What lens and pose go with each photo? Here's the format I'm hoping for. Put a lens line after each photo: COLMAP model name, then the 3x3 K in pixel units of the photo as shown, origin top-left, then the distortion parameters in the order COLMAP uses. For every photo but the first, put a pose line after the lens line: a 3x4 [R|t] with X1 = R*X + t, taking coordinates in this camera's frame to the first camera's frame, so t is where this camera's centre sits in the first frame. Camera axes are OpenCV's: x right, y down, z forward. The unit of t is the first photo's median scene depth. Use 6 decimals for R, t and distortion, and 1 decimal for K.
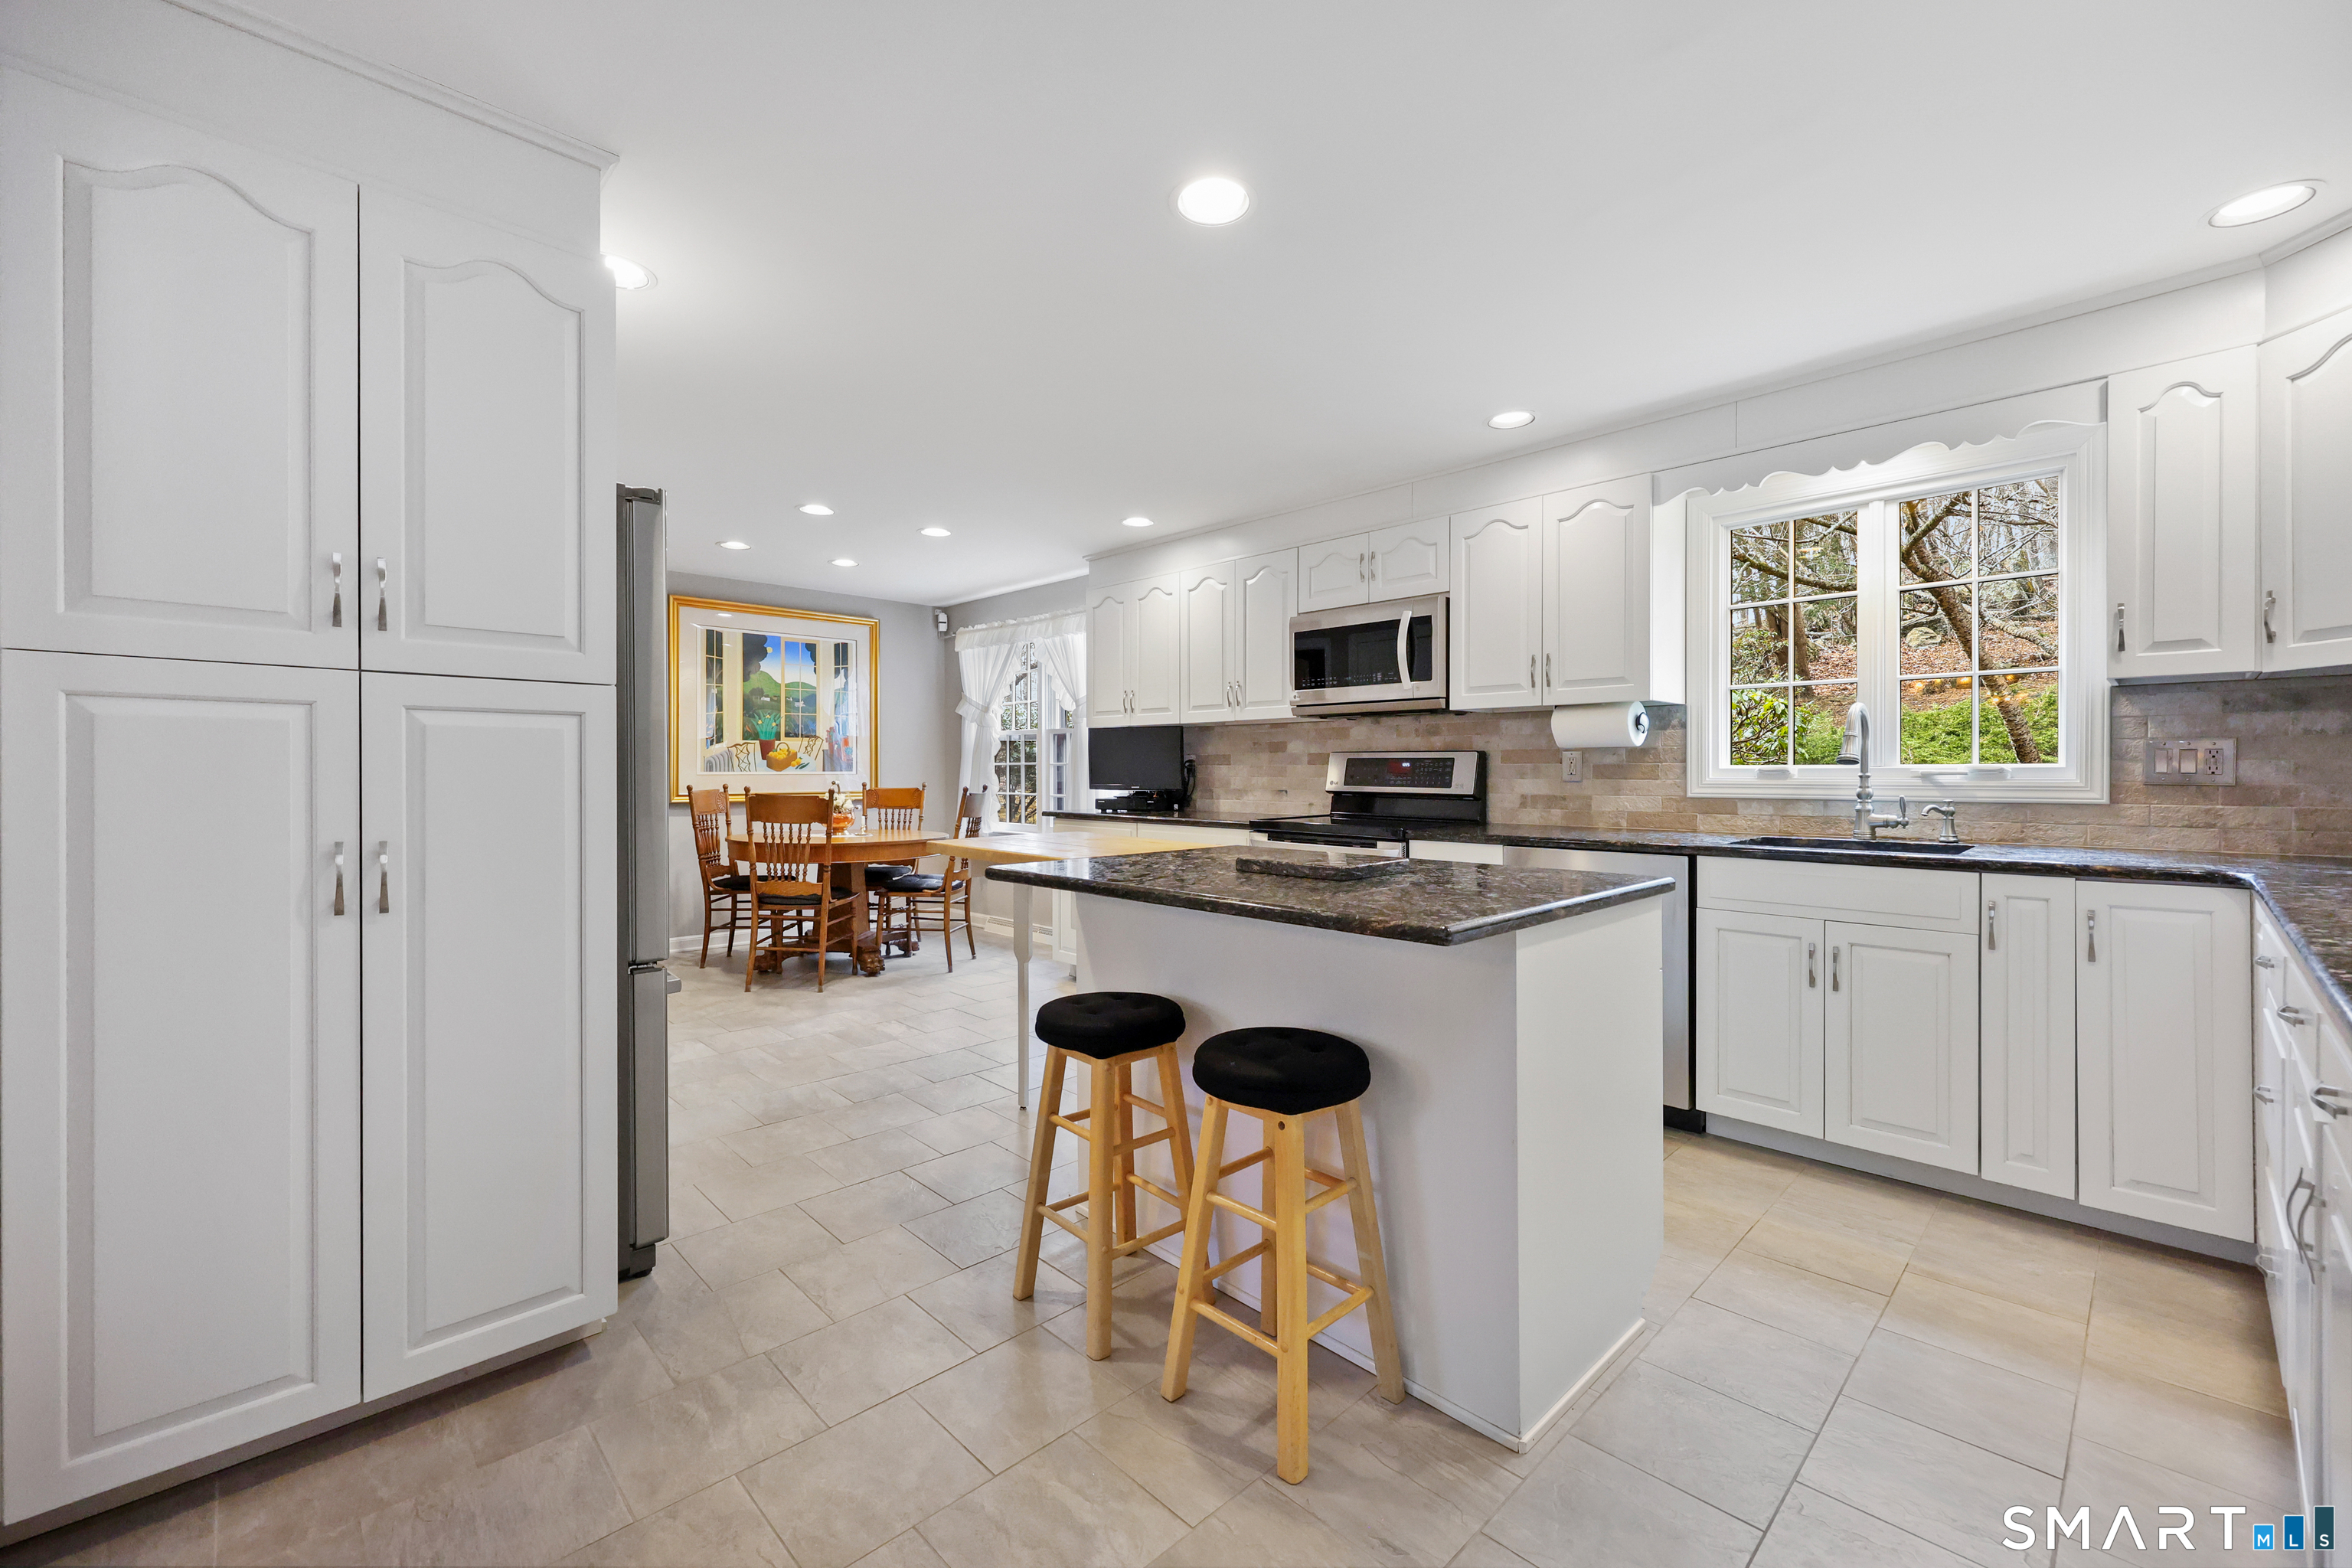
lens RADIAL K [[940.2, 0, 1173.9], [0, 940.2, 769.9], [0, 0, 1]] dist [-0.004019, 0.000664]
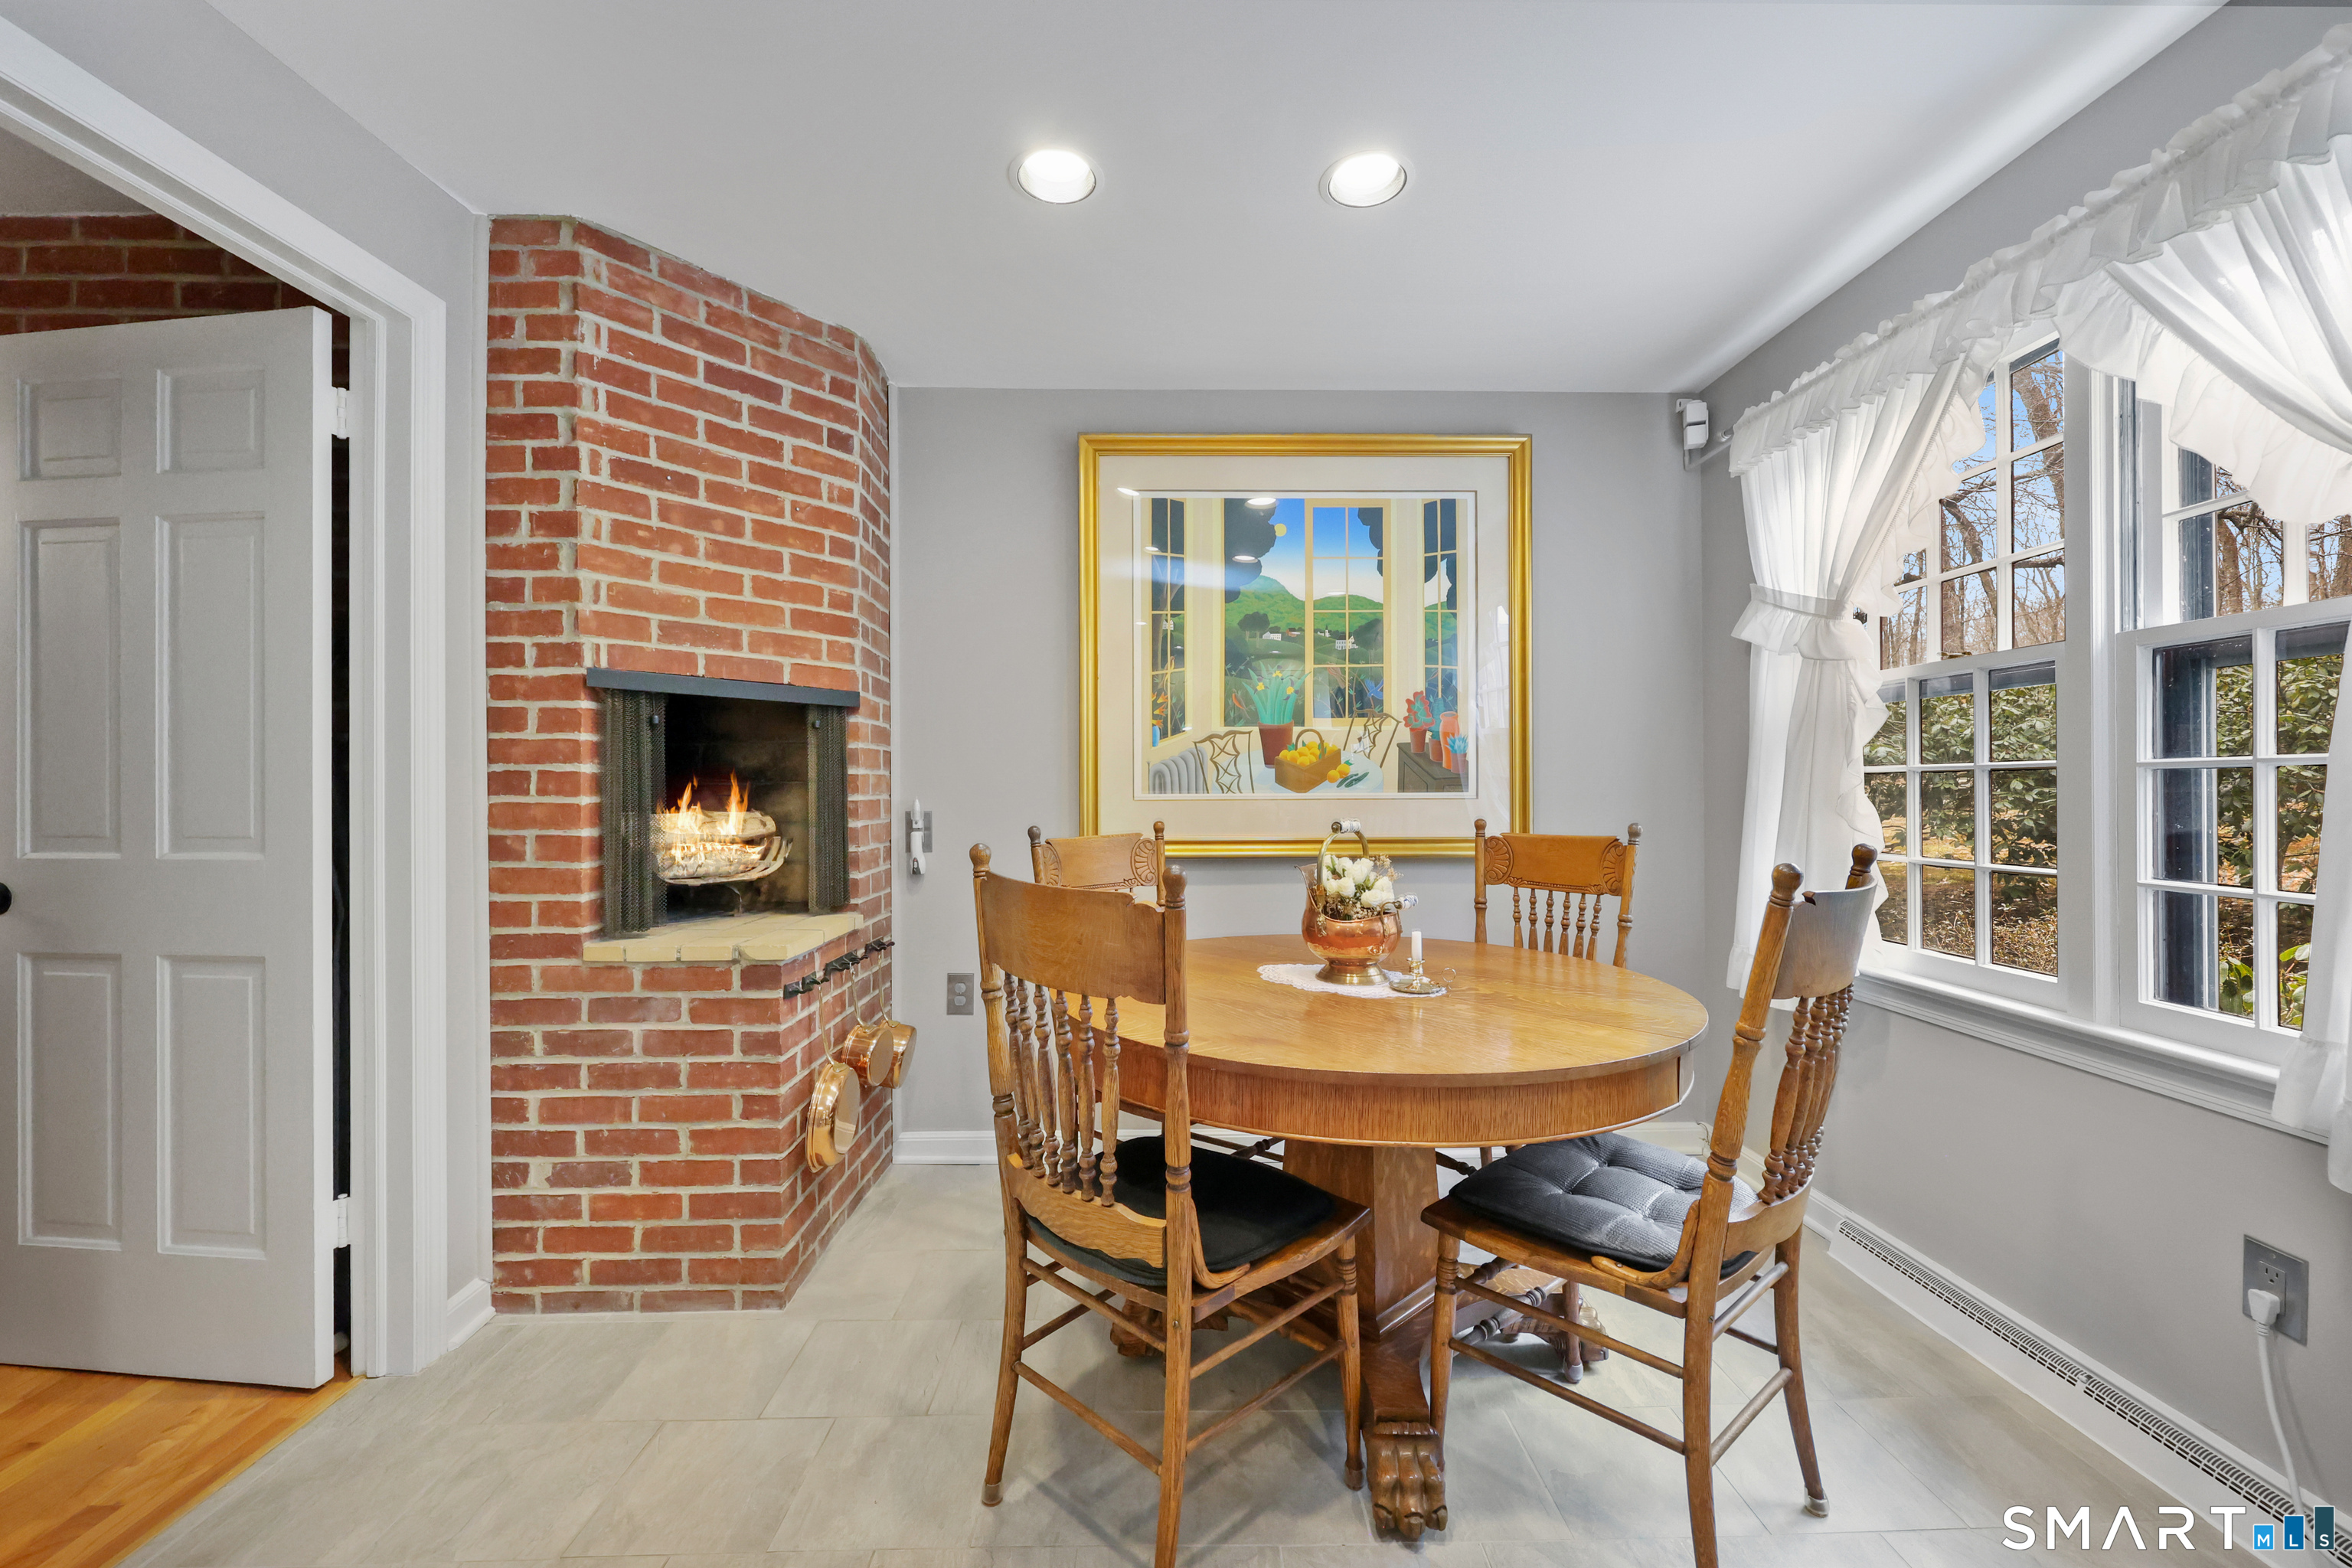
lens RADIAL K [[940.2, 0, 1187.8], [0, 940.2, 783.0], [0, 0, 1]] dist [-0.004019, 0.000664]
pose [[0.727941, -0.006655, -0.685607, -0.143781], [0.002019, 0.999969, -0.007562, 0.000593], [0.685636, 0.004121, 0.727933, 0.620416]]
